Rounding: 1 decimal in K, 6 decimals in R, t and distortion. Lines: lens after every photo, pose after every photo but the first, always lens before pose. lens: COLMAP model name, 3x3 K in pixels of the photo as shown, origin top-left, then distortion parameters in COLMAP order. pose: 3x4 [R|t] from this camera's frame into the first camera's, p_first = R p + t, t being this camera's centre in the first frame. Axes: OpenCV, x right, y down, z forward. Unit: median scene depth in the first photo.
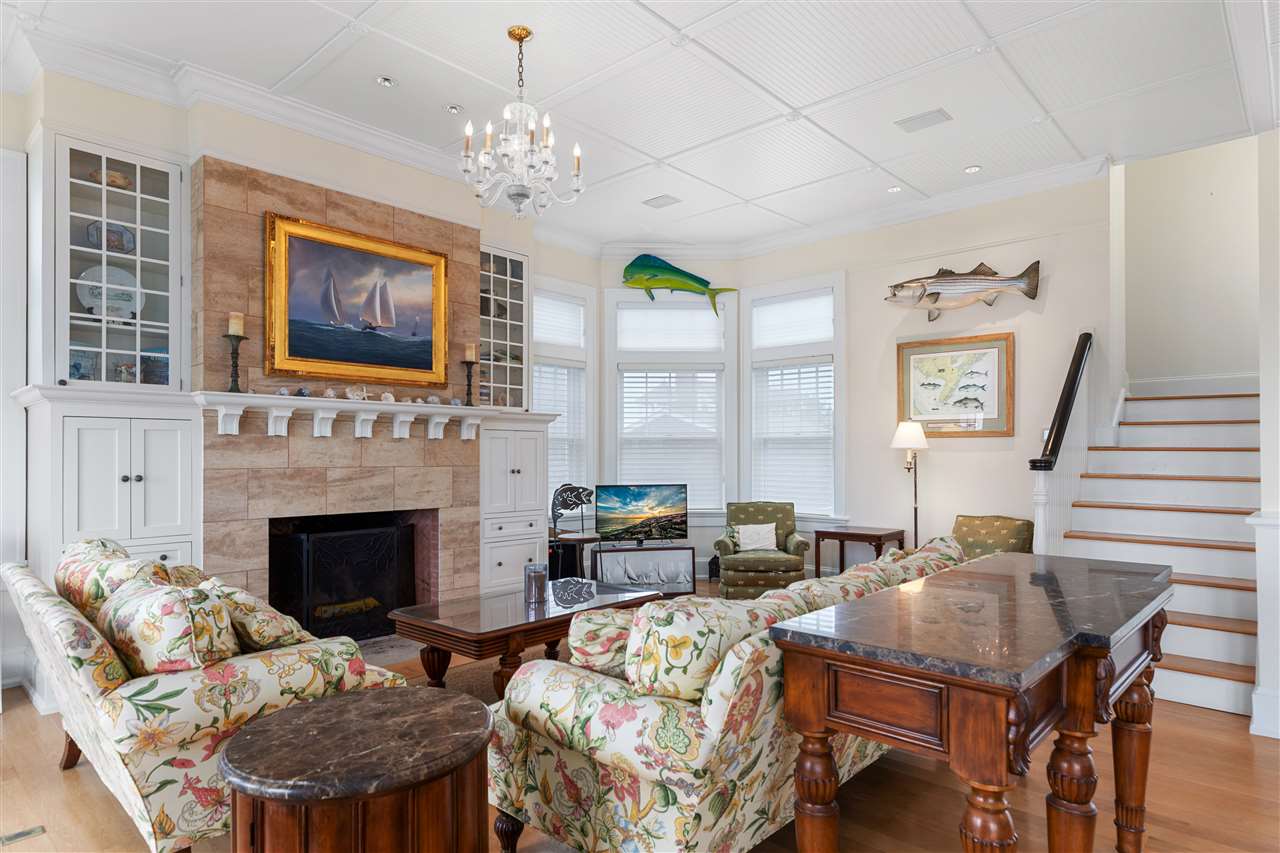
lens RADIAL K [[694.1, 0, 582.3], [0, 694.1, 456.4], [0, 0, 1]] dist [0.005778, -0.003617]
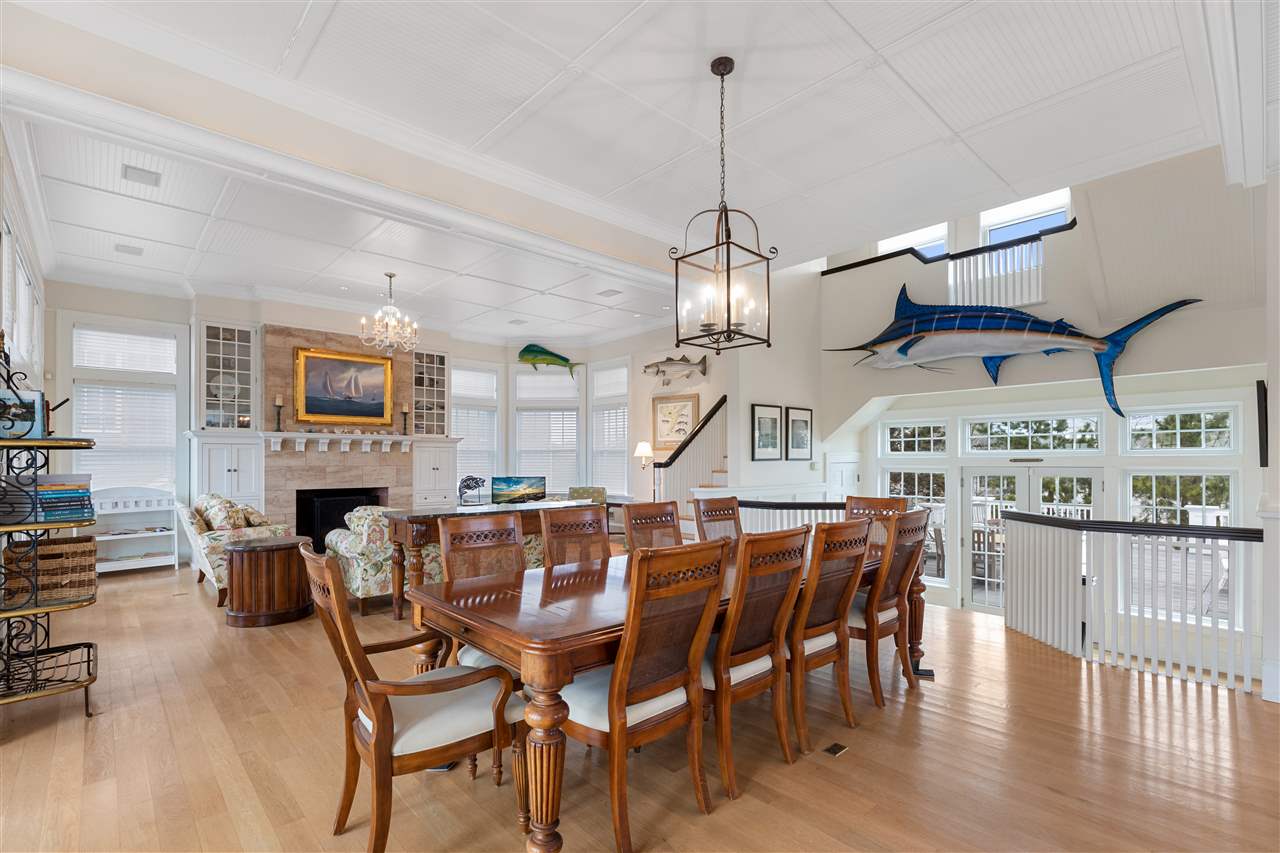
lens RADIAL K [[587.0, 0, 607.8], [0, 587.0, 459.3], [0, 0, 1]] dist [-0.000133, 0.001110]
pose [[0.996189, 0.000333, -0.087224, 0.618535], [-0.000526, 0.999997, -0.002193, -0.000931], [0.087223, 0.002230, 0.996186, -0.668132]]
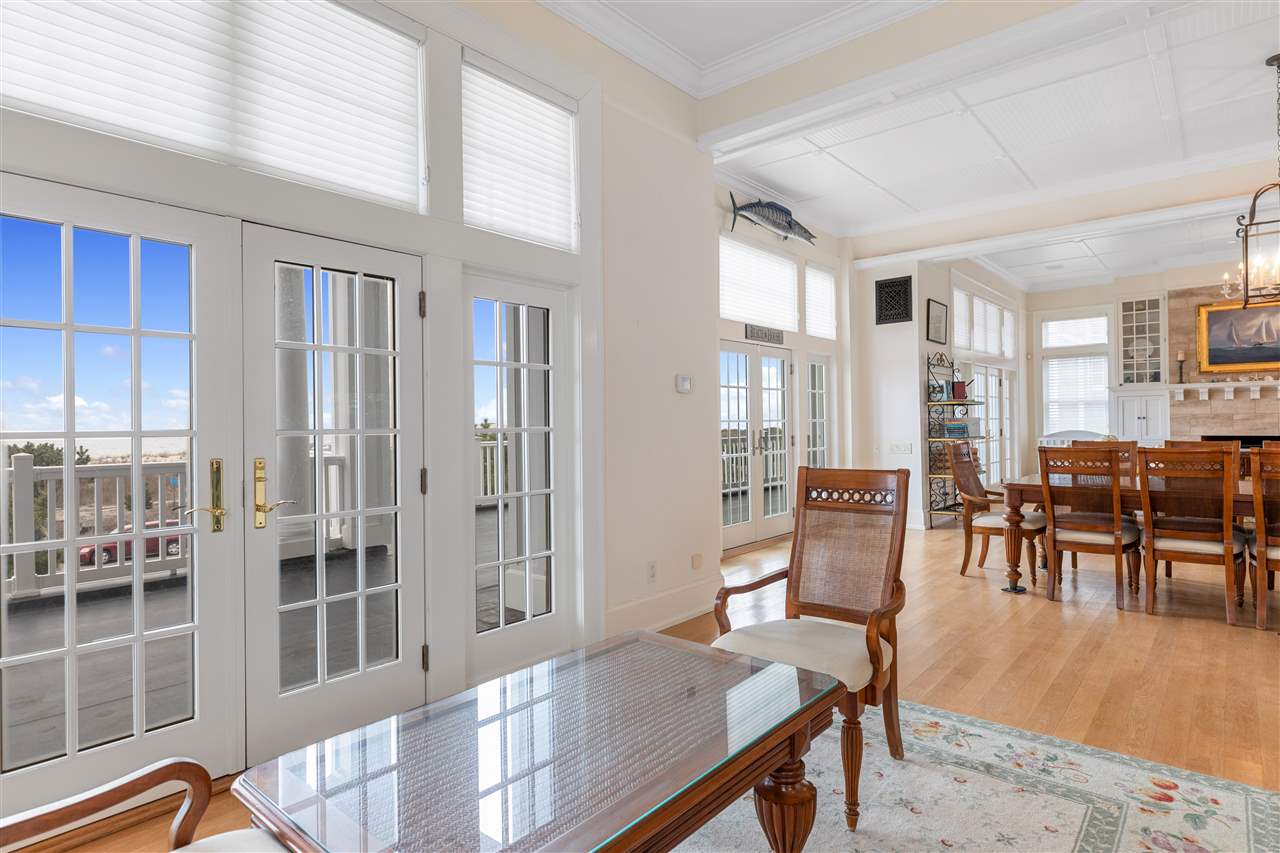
lens RADIAL K [[694.1, 0, 644.4], [0, 694.1, 421.7], [0, 0, 1]] dist [0.005778, -0.003617]
pose [[0.027370, -0.000045, -0.999625, 1.705127], [0.012282, 0.999925, 0.000291, 0.017514], [0.999550, -0.012285, 0.027369, -0.862437]]
